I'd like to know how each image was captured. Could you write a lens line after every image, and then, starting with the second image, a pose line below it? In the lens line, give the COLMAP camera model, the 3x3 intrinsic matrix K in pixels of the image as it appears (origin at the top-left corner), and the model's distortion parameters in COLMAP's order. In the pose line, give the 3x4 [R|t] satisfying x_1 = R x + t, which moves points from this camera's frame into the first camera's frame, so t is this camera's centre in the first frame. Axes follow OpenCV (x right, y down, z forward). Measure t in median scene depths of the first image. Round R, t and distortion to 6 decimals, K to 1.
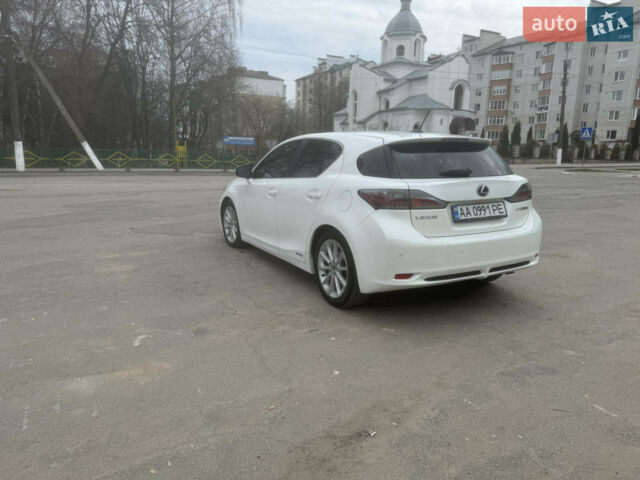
lens RADIAL K [[443.6, 0, 322.8], [0, 443.6, 237.4], [0, 0, 1]] dist [0.149148, -0.284917]
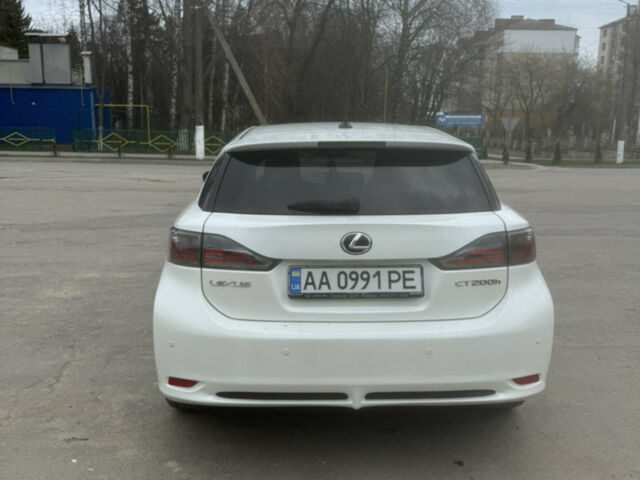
lens RADIAL K [[591.1, 0, 318.8], [0, 591.1, 242.1], [0, 0, 1]] dist [0.175851, -0.363489]
pose [[0.884974, 0.082021, -0.458359, 0.481860], [-0.085573, 0.996246, 0.013053, -0.083885], [0.457710, 0.027671, 0.888671, 0.275453]]
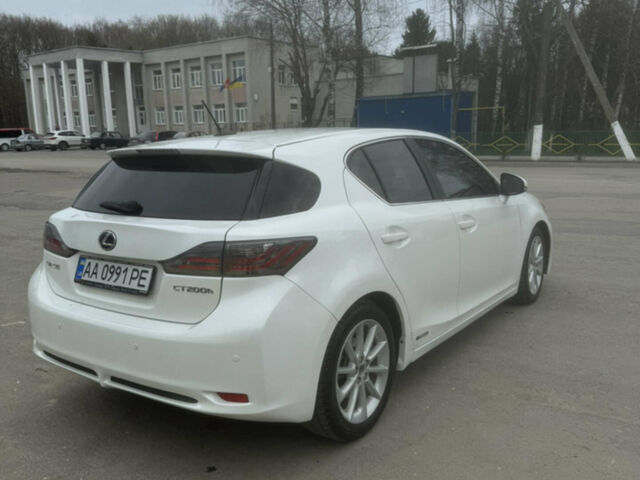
lens RADIAL K [[591.1, 0, 318.8], [0, 591.1, 242.1], [0, 0, 1]] dist [0.175851, -0.363489]
pose [[0.426985, 0.140755, -0.893237, 0.896165], [-0.142930, 0.985899, 0.087033, -0.159533], [0.892891, 0.090509, 0.441082, 0.683459]]
